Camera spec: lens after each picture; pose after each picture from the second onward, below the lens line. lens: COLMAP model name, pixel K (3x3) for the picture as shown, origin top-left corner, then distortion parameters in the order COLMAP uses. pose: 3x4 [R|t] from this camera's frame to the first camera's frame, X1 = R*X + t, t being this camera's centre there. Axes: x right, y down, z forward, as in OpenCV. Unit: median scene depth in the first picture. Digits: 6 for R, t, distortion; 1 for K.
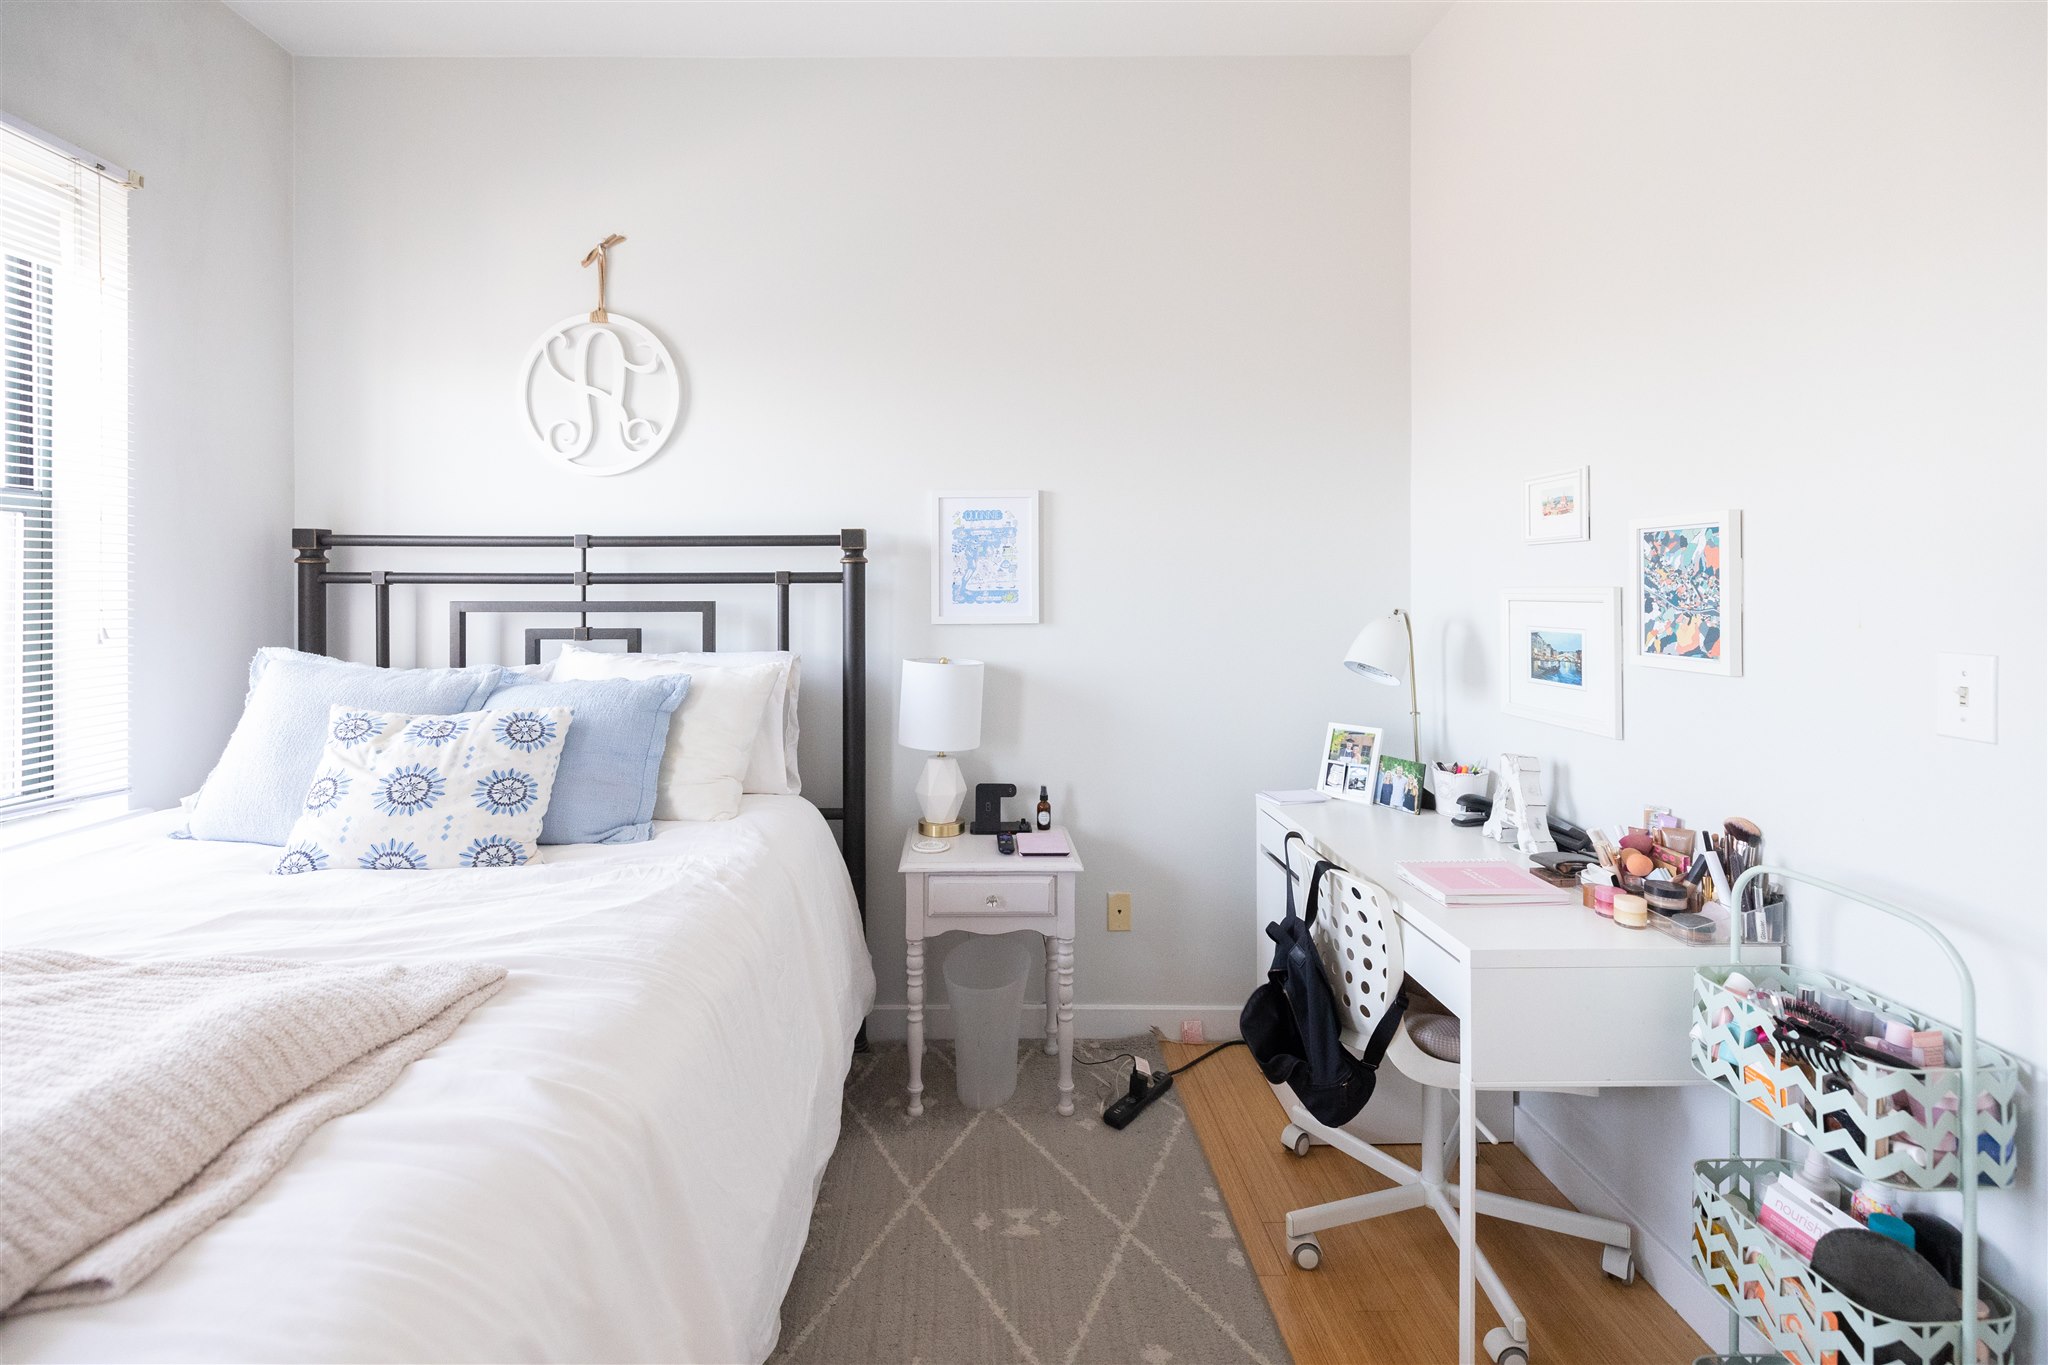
lens RADIAL K [[904.3, 0, 1012.0], [0, 904.3, 577.3], [0, 0, 1]] dist [-0.000222, -0.000265]
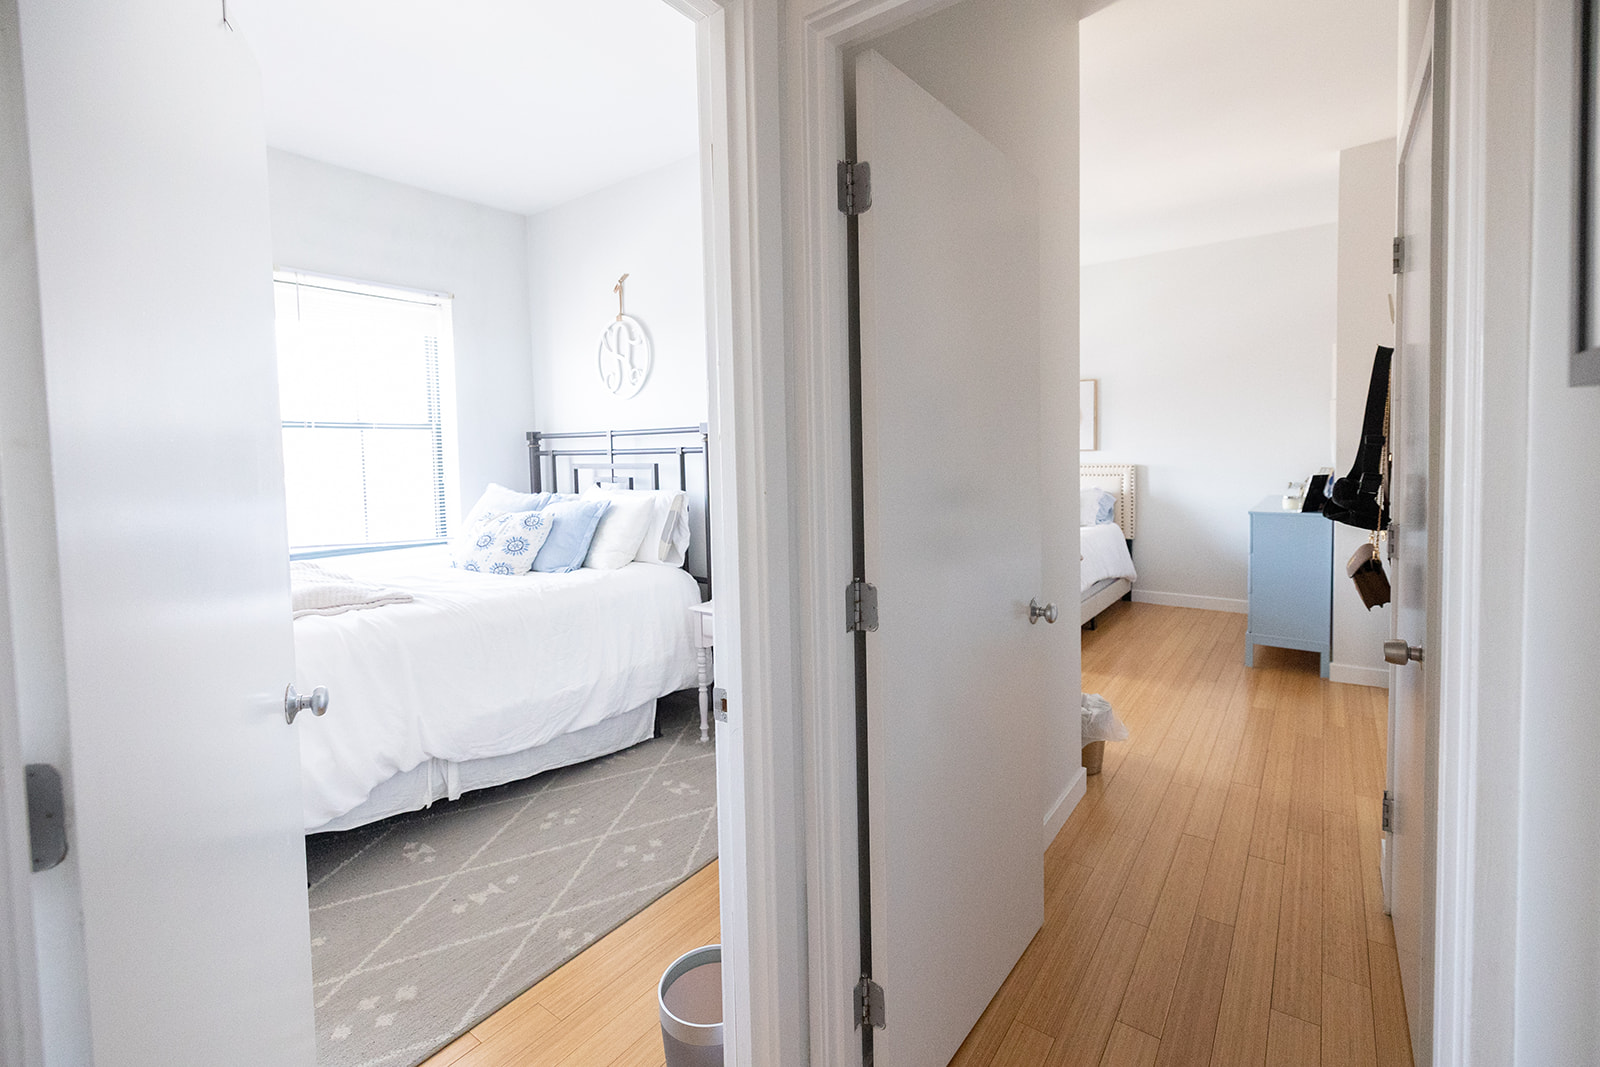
lens RADIAL K [[706.5, 0, 812.9], [0, 706.5, 485.7], [0, 0, 1]] dist [-0.000222, -0.000265]
pose [[0.802171, 0.014922, -0.596908, 0.822546], [0.020608, 0.998400, 0.052653, 0.001880], [0.596738, -0.054537, 0.800580, 0.006853]]
